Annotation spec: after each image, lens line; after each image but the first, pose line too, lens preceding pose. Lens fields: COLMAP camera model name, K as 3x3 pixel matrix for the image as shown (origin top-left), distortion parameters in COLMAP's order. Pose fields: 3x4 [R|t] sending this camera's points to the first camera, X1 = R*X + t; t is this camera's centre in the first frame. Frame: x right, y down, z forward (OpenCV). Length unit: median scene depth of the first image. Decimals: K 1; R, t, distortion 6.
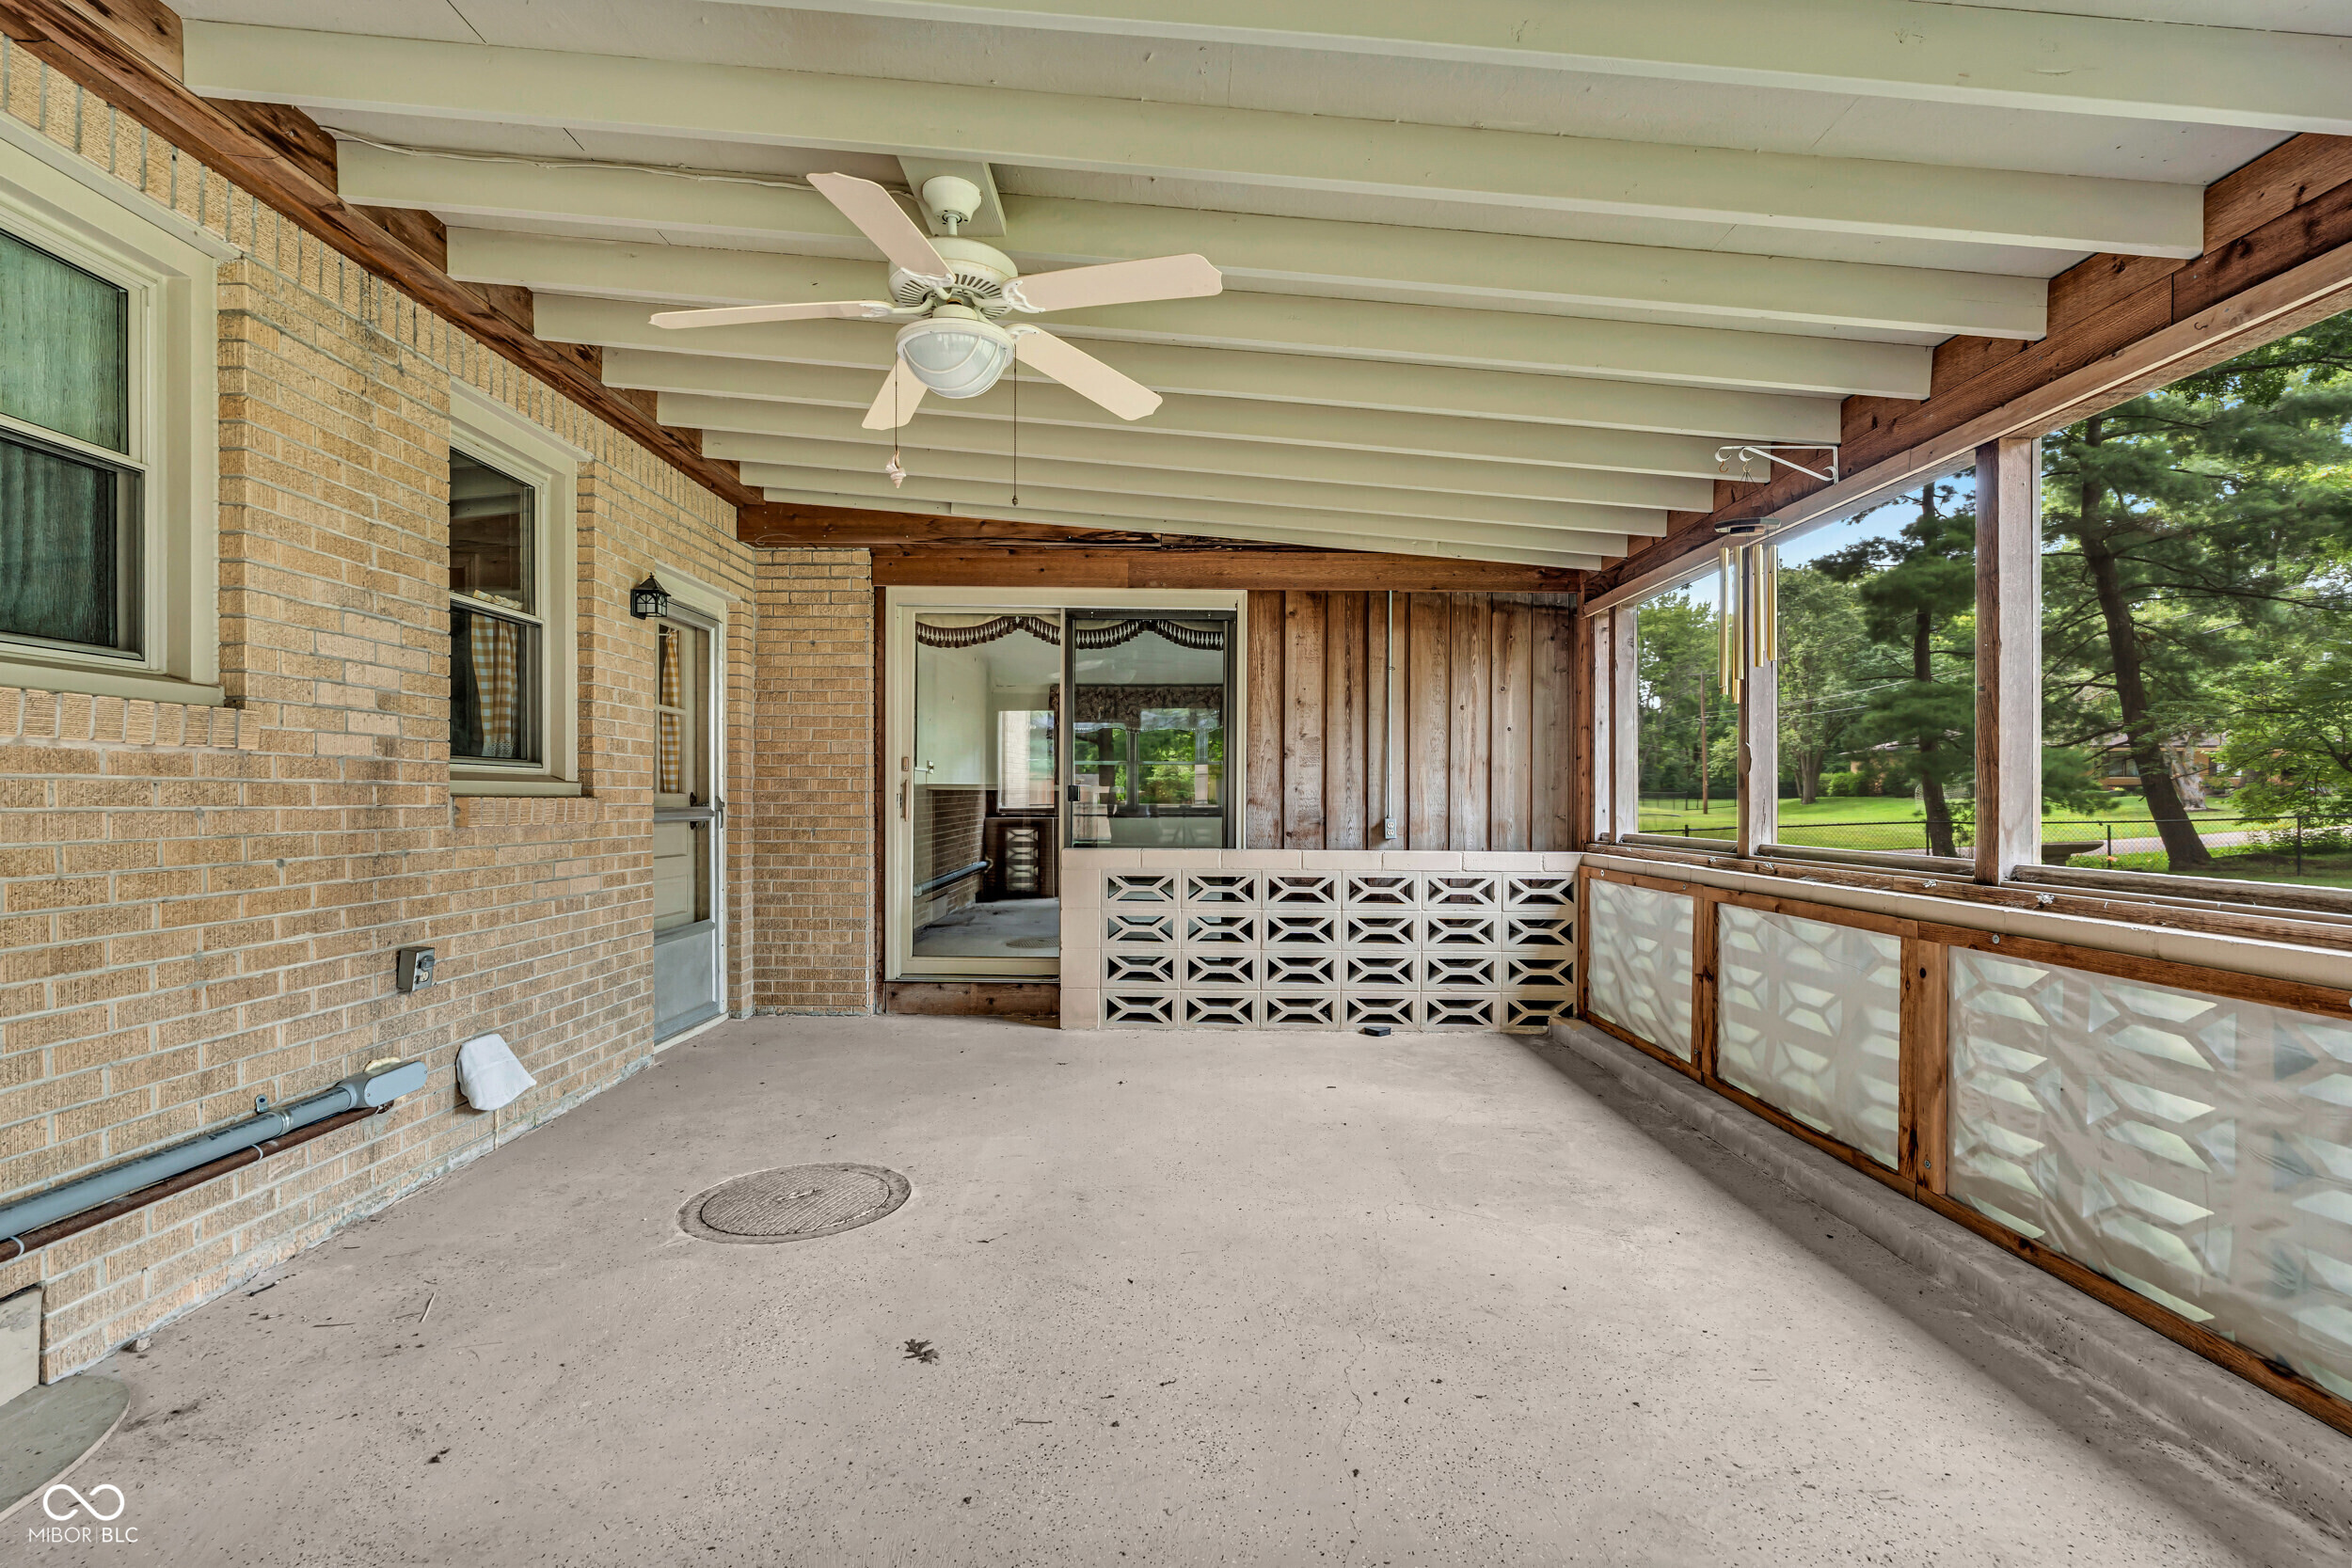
lens RADIAL K [[1063.8, 0, 1176.0], [0, 1063.8, 784.0], [0, 0, 1]] dist [-0.000435, 0.000095]
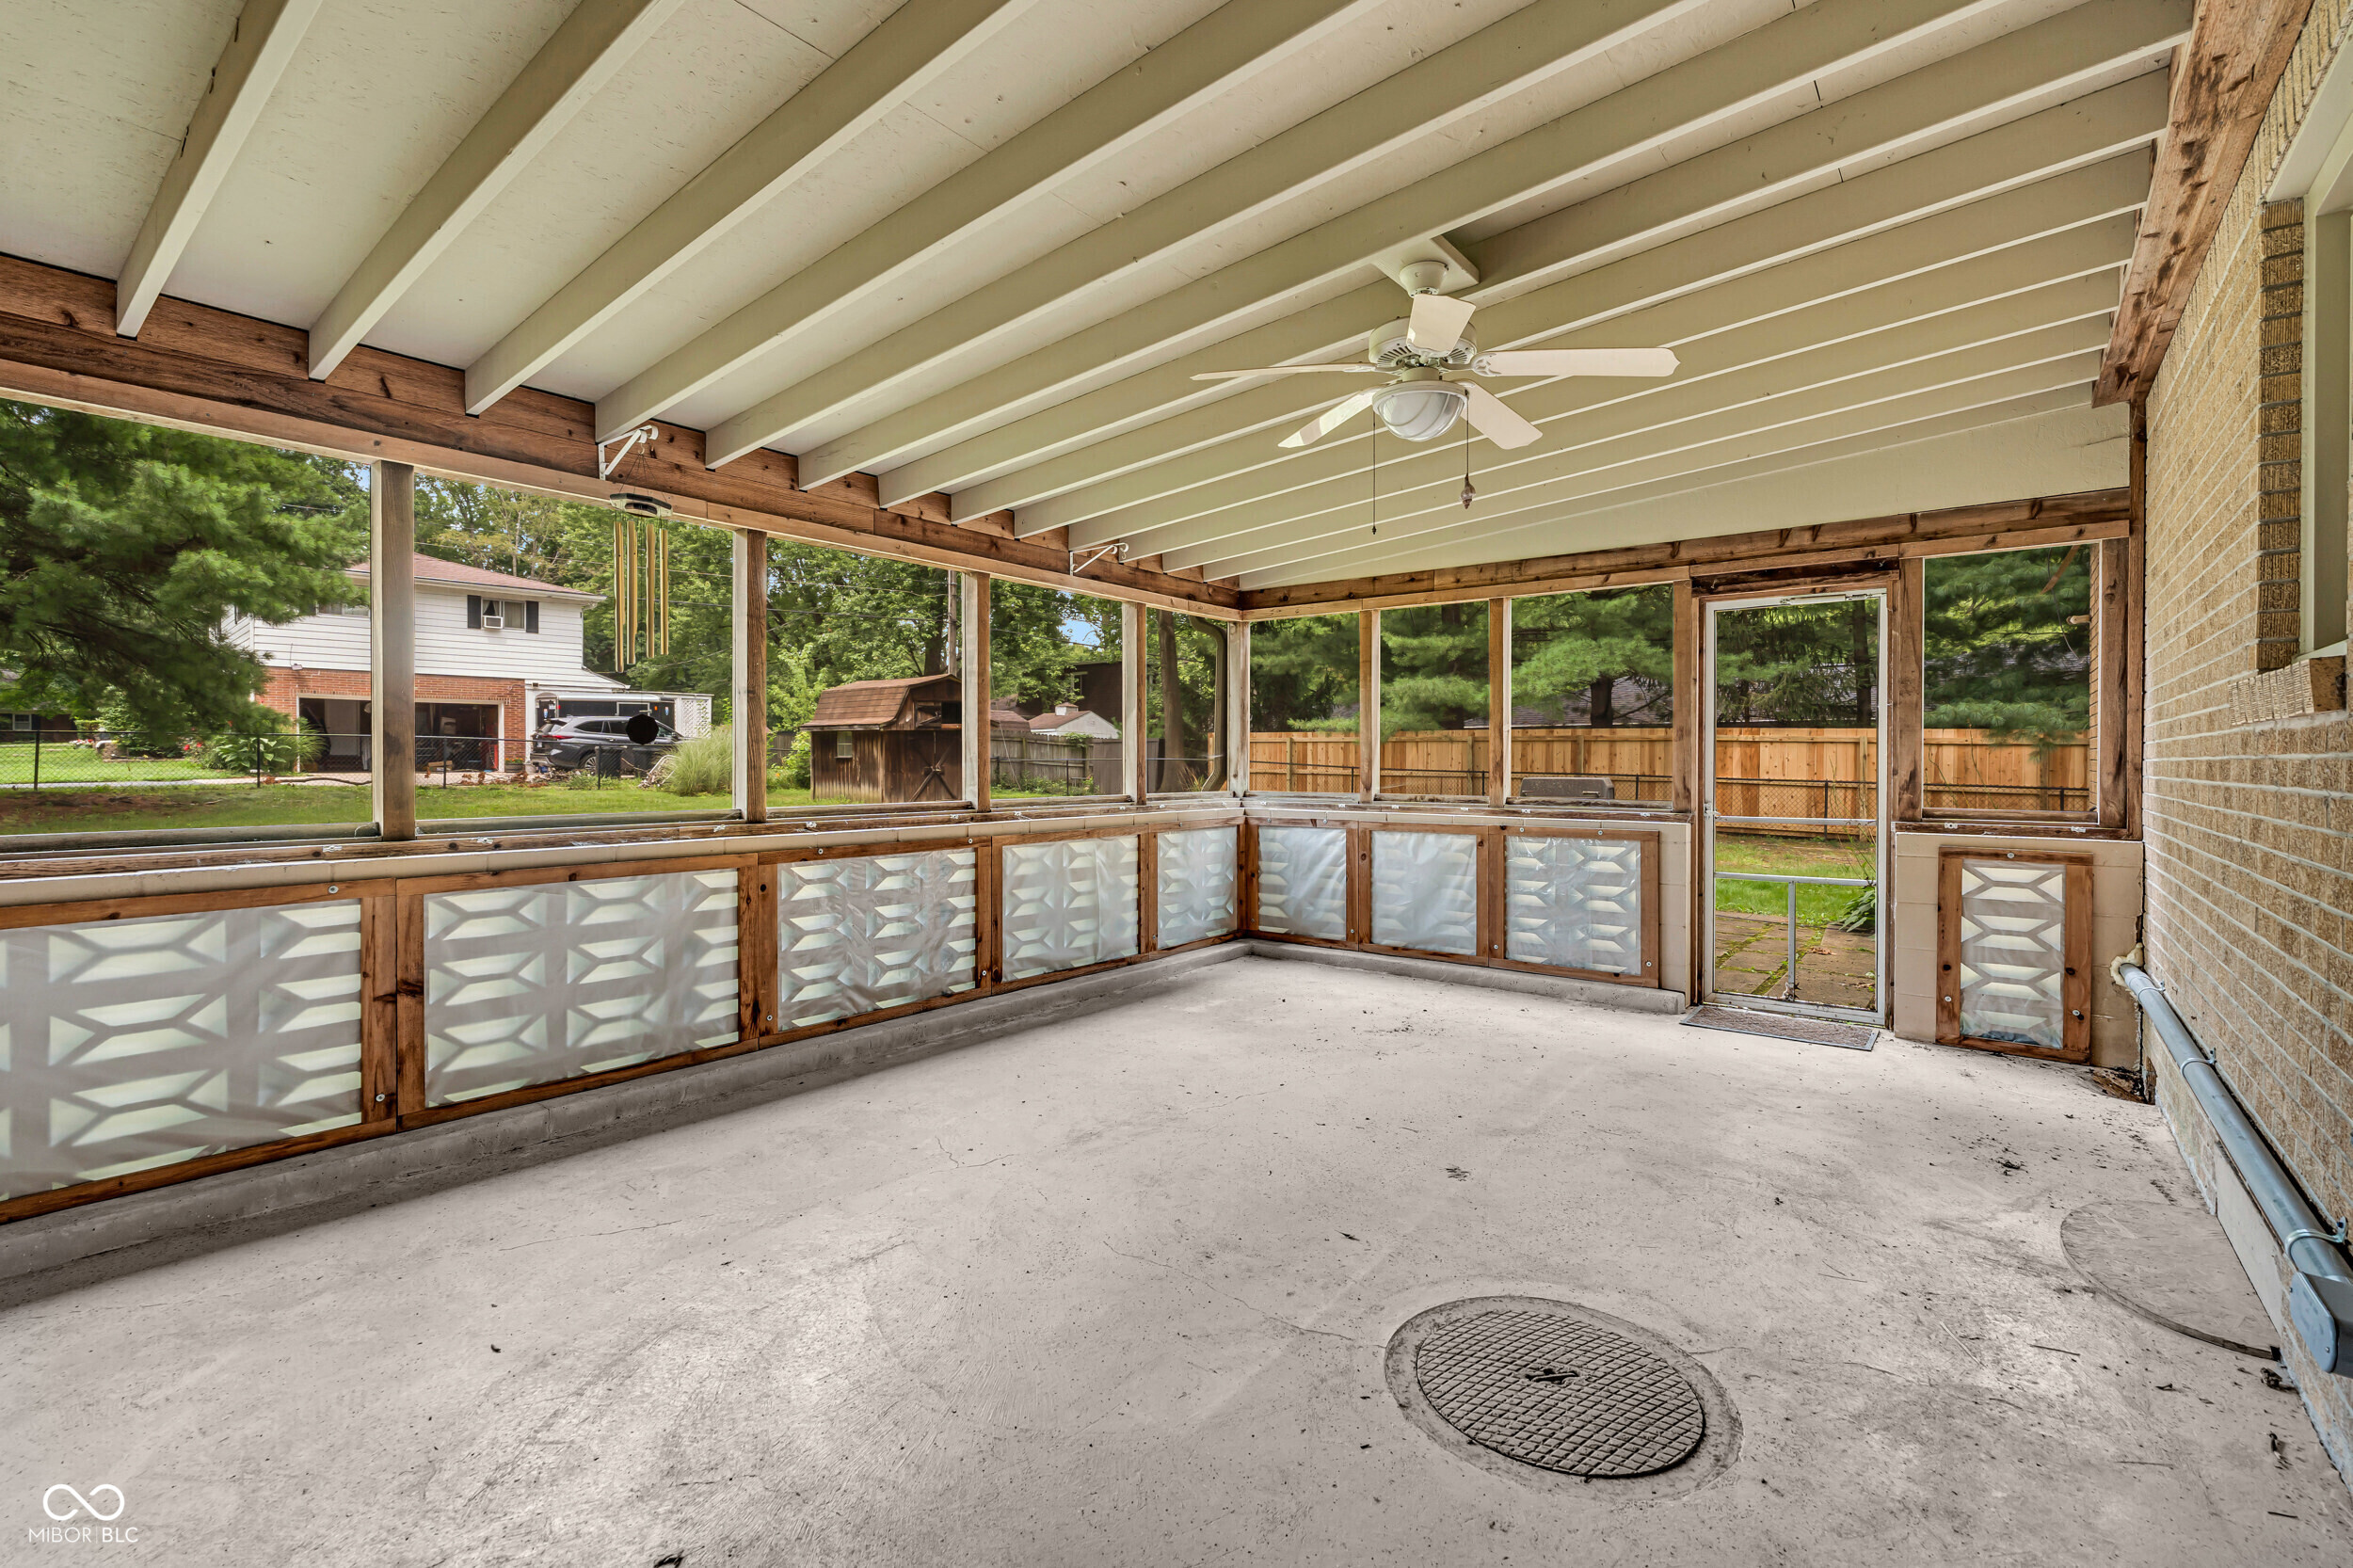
lens RADIAL K [[1064.4, 0, 1176.5], [0, 1064.4, 784.0], [0, 0, 1]] dist [-0.000435, 0.000095]
pose [[-0.789851, -0.016209, 0.613085, -0.578807], [-0.011558, 0.999867, 0.011544, 0.013951], [-0.613190, 0.002032, -0.789933, 1.693154]]
